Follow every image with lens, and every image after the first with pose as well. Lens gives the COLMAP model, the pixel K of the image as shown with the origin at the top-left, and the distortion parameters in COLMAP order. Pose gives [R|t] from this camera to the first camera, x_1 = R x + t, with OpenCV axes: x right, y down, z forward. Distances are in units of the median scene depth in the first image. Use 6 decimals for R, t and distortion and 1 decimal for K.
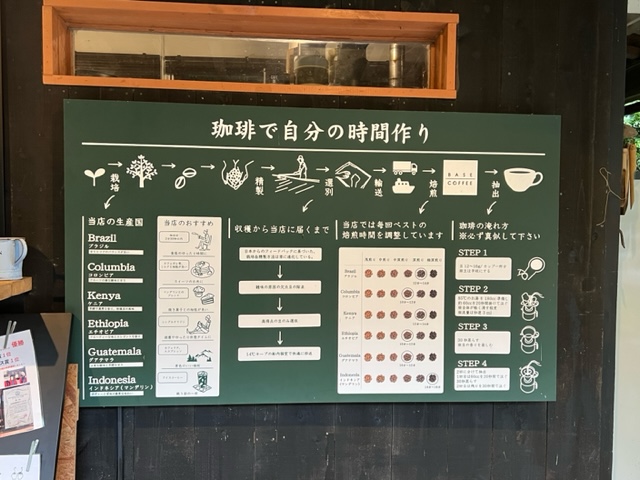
lens RADIAL K [[616.0, 0, 317.4], [0, 616.0, 240.1], [0, 0, 1]] dist [0.051279, 0.000000]
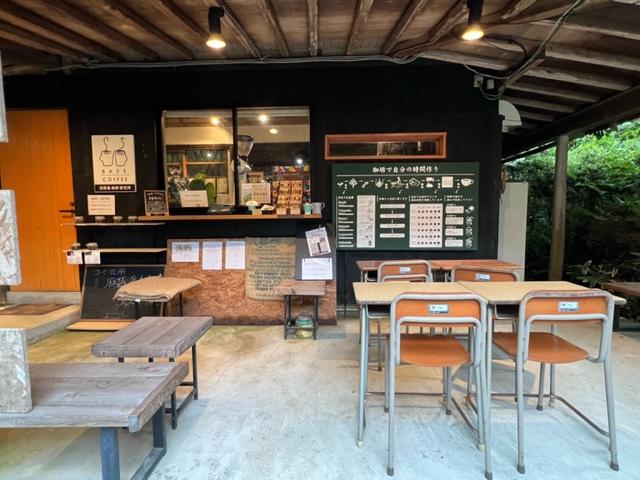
lens RADIAL K [[319.6, 0, 320.3], [0, 319.6, 241.4], [0, 0, 1]] dist [-0.002130, -0.000297]
pose [[0.990536, -0.007083, -0.137073, -0.214809], [0.012010, 0.999310, 0.035155, 0.150803], [0.136729, -0.036469, 0.989937, -0.813540]]
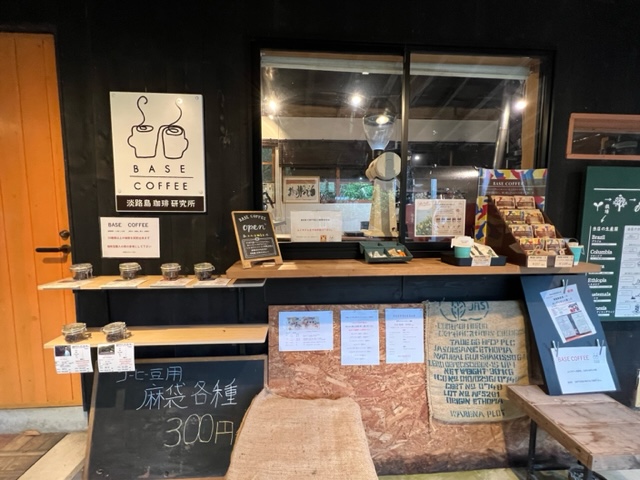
lens RADIAL K [[278.1, 0, 319.6], [0, 278.1, 240.5], [0, 0, 1]] dist [-0.001213, -0.000576]
pose [[0.999335, -0.002339, -0.036384, -1.159673], [0.003980, 0.998974, 0.045108, -0.035016], [0.036241, -0.045223, 0.998319, 0.085761]]
